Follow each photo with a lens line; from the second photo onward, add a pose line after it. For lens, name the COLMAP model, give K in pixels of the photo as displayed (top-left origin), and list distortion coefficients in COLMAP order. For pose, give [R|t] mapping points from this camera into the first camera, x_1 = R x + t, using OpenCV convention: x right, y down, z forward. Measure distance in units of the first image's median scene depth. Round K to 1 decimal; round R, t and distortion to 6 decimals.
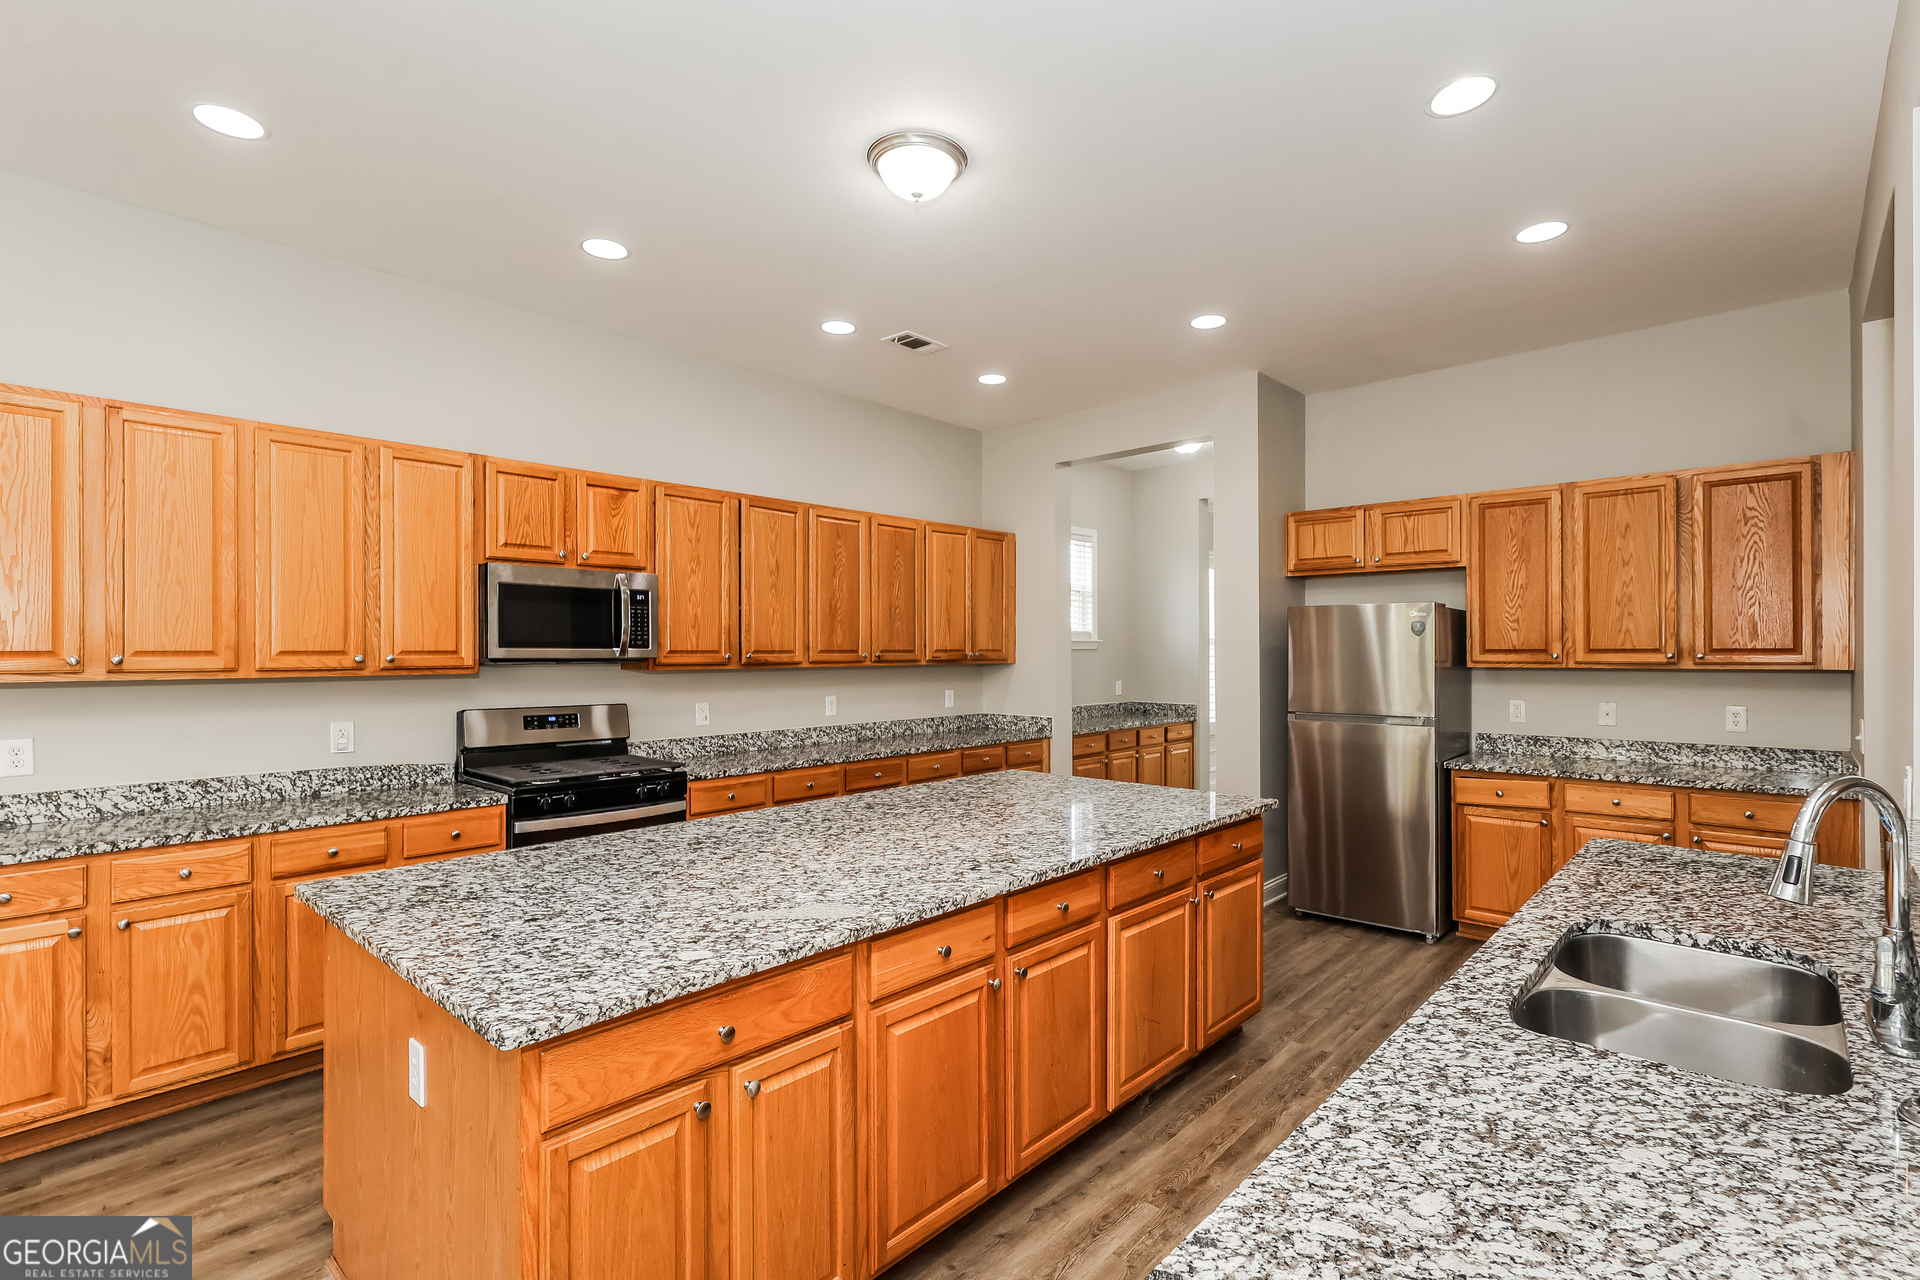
lens RADIAL K [[894.9, 0, 986.2], [0, 894.9, 648.2], [0, 0, 1]] dist [-0.000430, 0.003676]
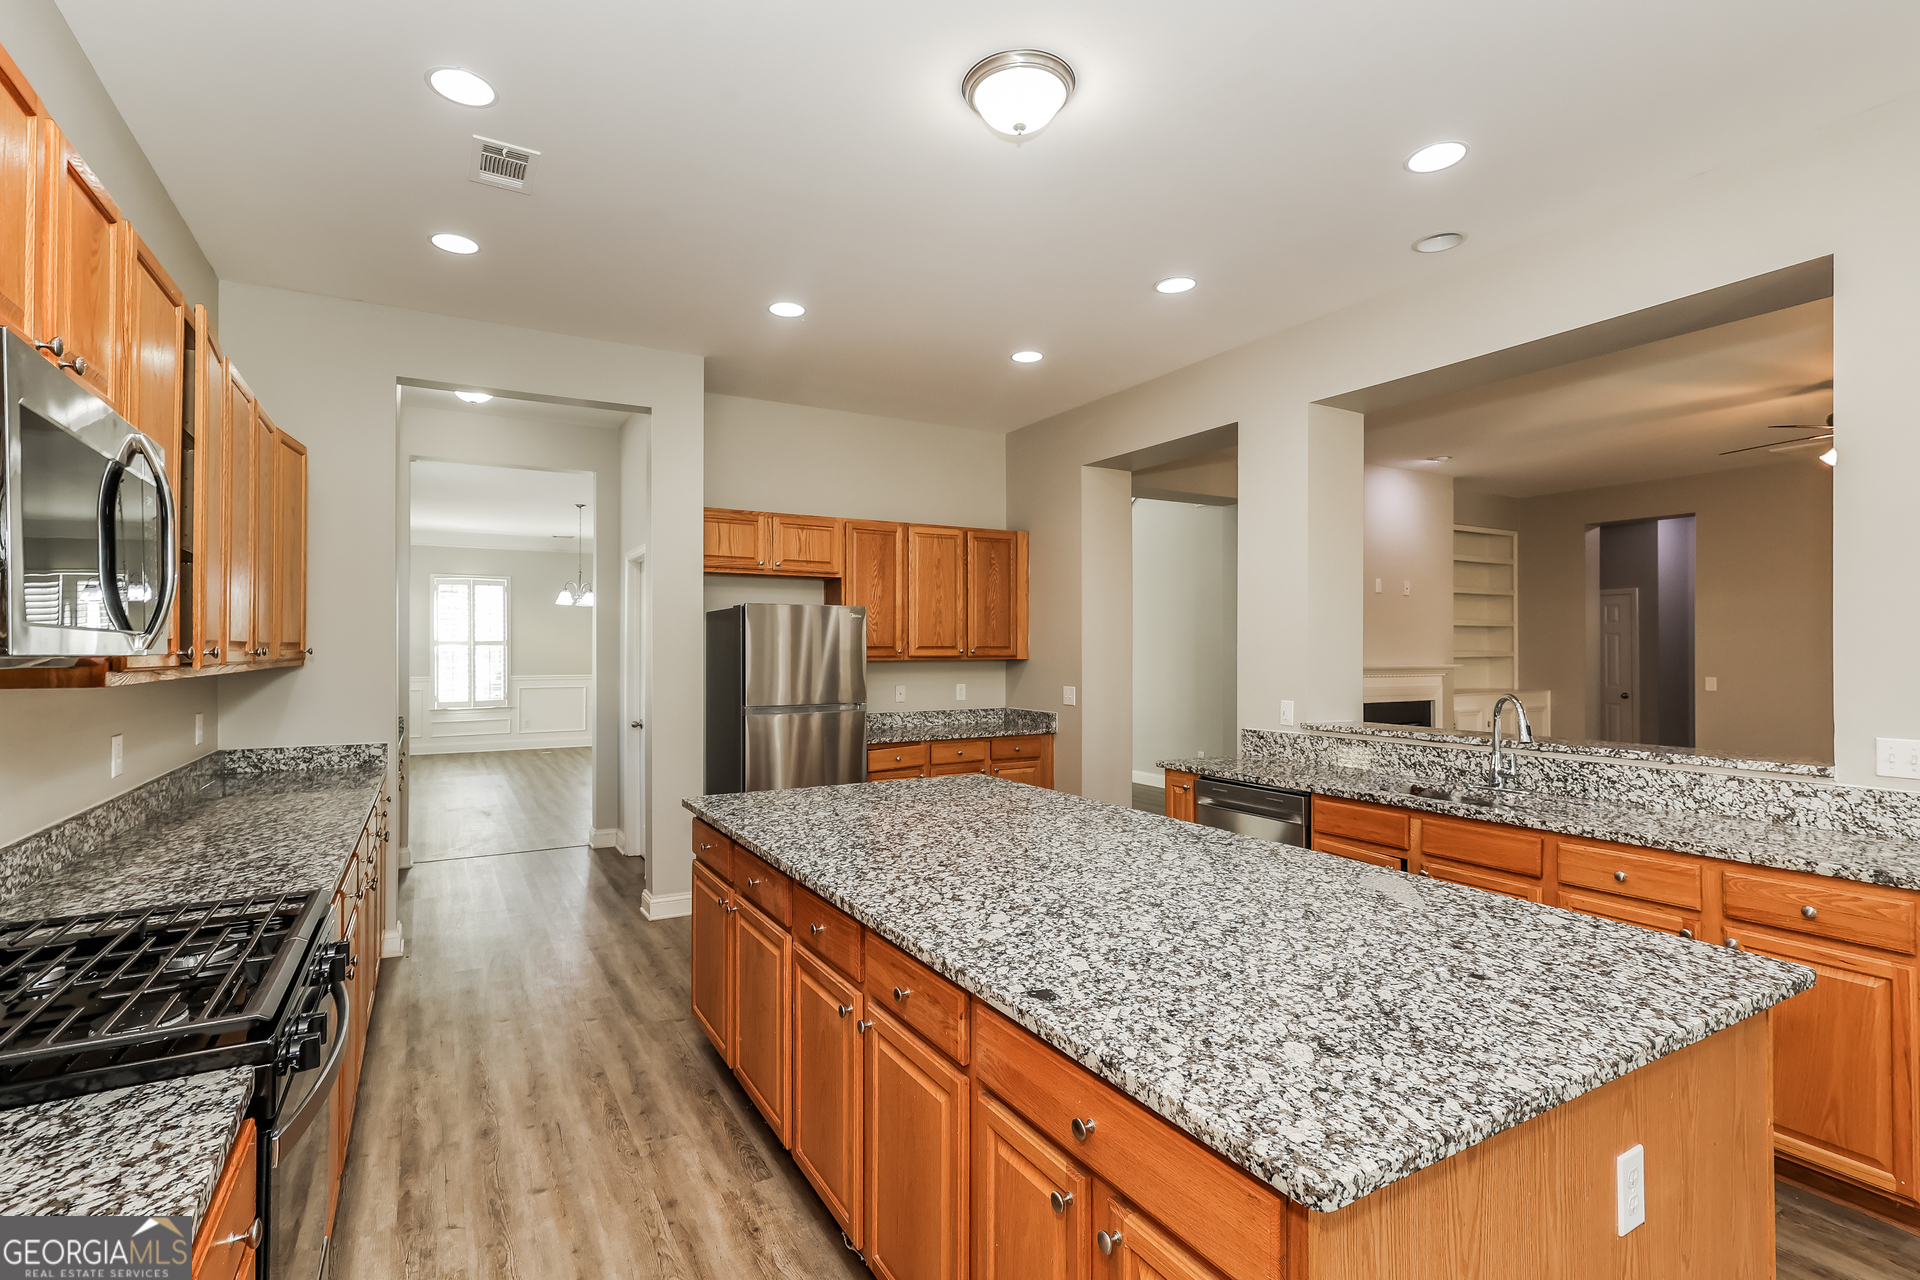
lens RADIAL K [[894.9, 0, 941.9], [0, 894.9, 649.1], [0, 0, 1]] dist [-0.000430, 0.003676]
pose [[0.327059, 0.001795, 0.945002, -0.823251], [-0.003422, 0.999994, -0.000715, 0.008127], [-0.944998, -0.003000, 0.327063, 0.692115]]
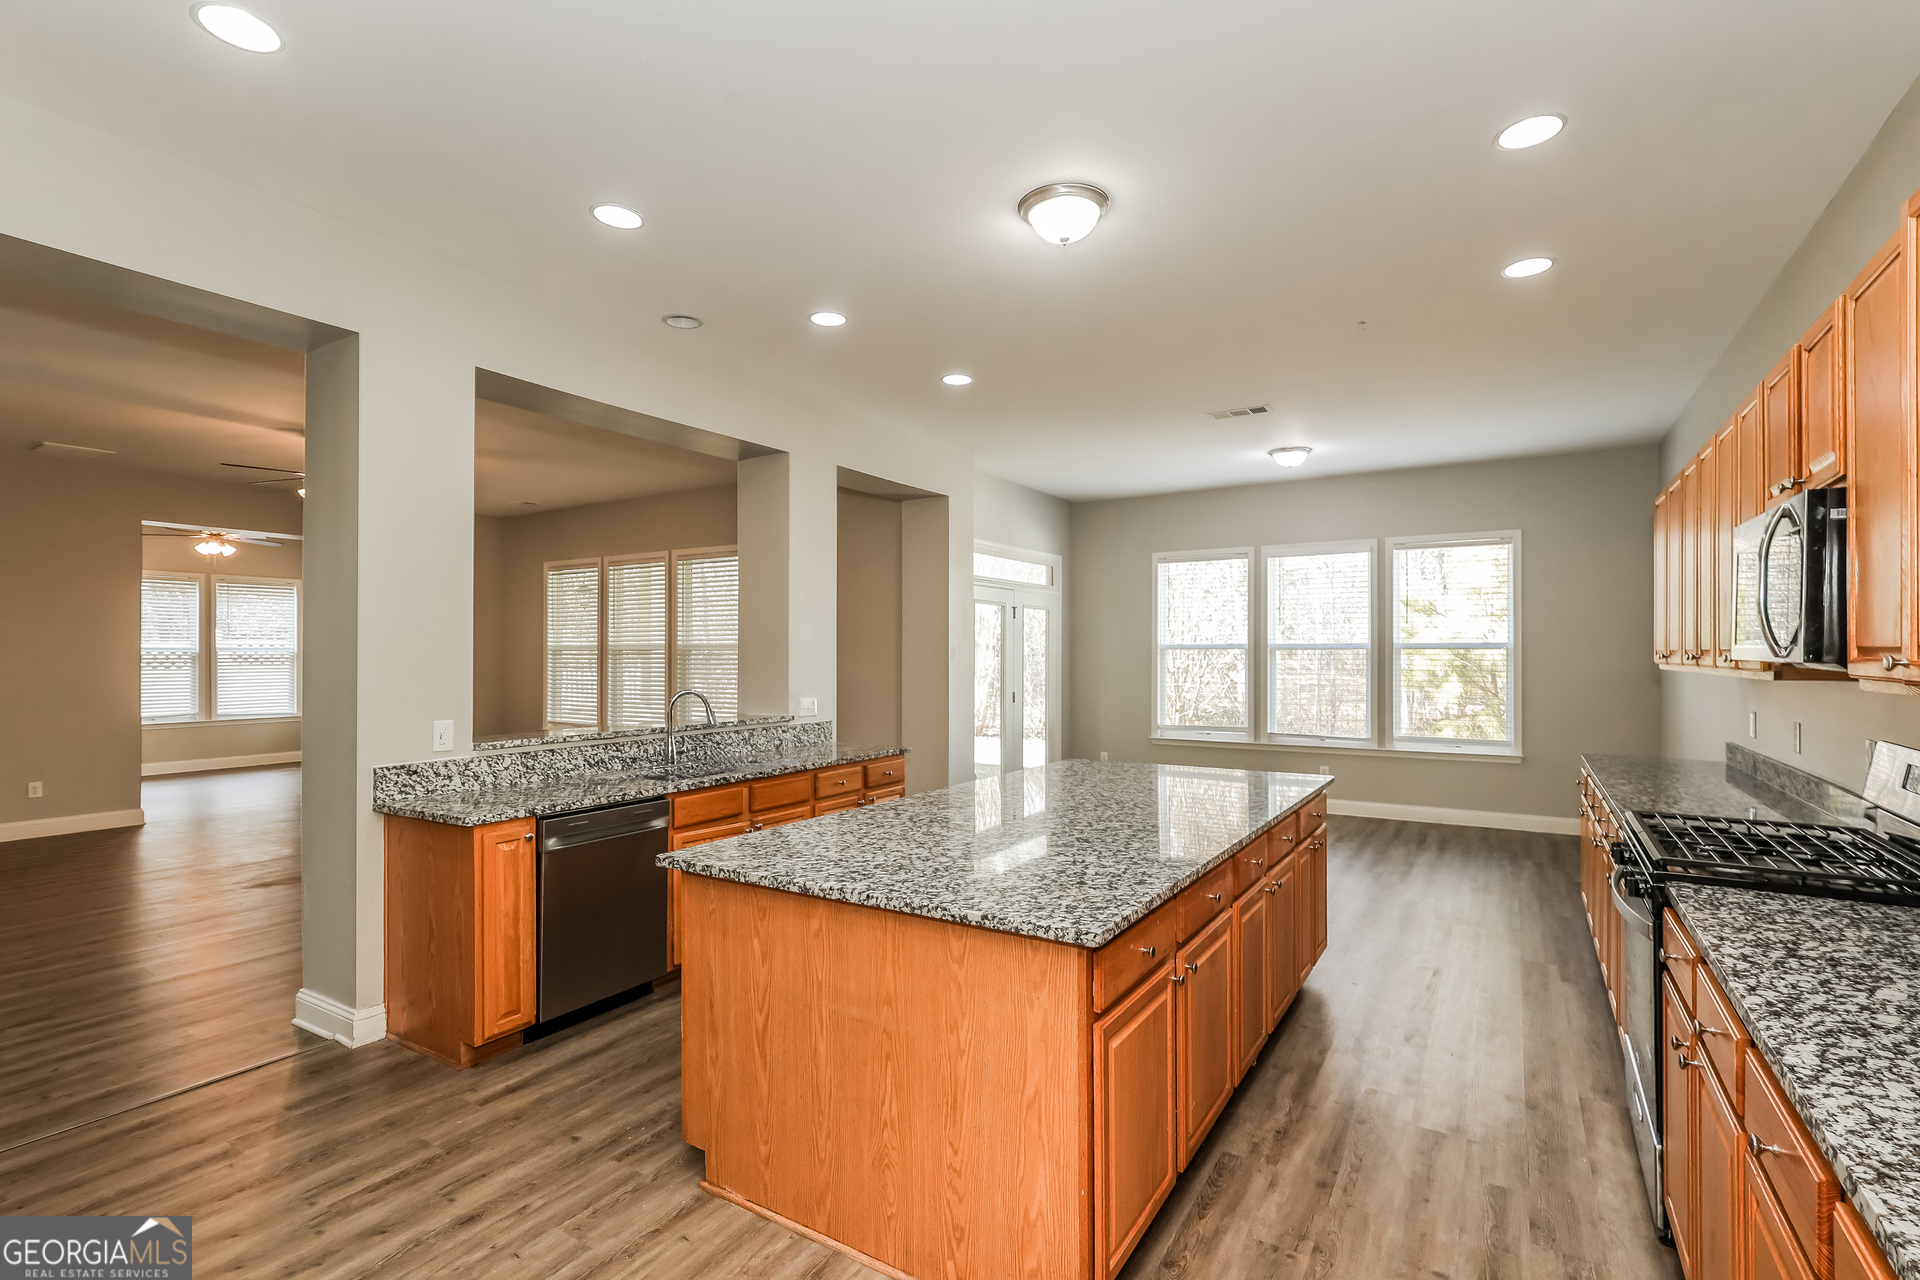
lens RADIAL K [[894.9, 0, 930.7], [0, 894.9, 648.2], [0, 0, 1]] dist [-0.000430, 0.003676]
pose [[-0.989165, 0.002637, -0.146783, 0.214549], [0.003899, 0.999958, -0.008308, 0.006618], [0.146754, -0.008790, -0.989134, 1.824790]]
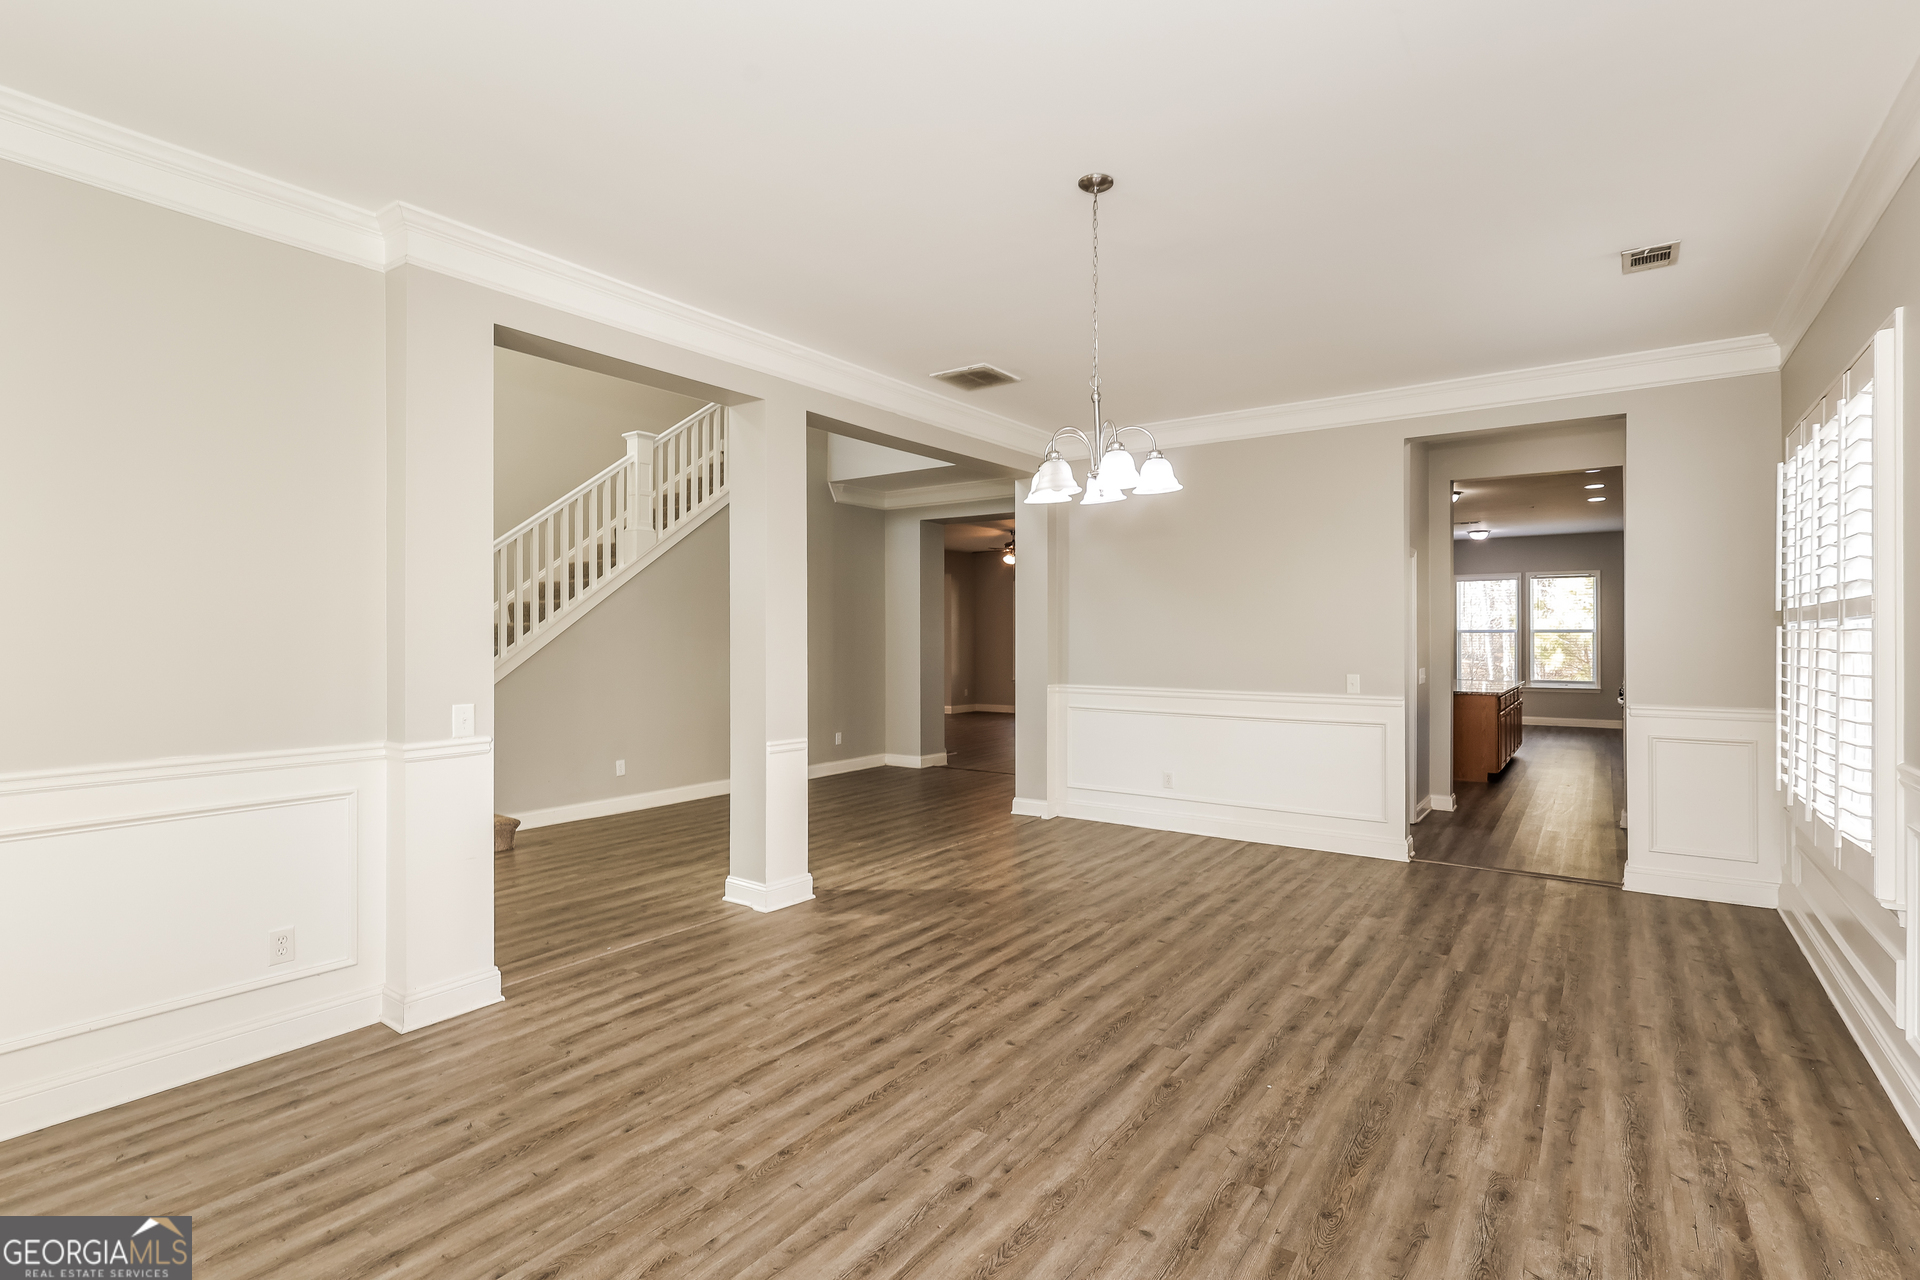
lens RADIAL K [[894.9, 0, 959.2], [0, 894.9, 635.9], [0, 0, 1]] dist [-0.000430, 0.003676]
pose [[-0.995297, 0.001141, -0.096866, 1.892847], [0.001411, 0.999995, -0.002712, 0.017253], [0.096862, -0.002836, -0.995294, 3.796449]]
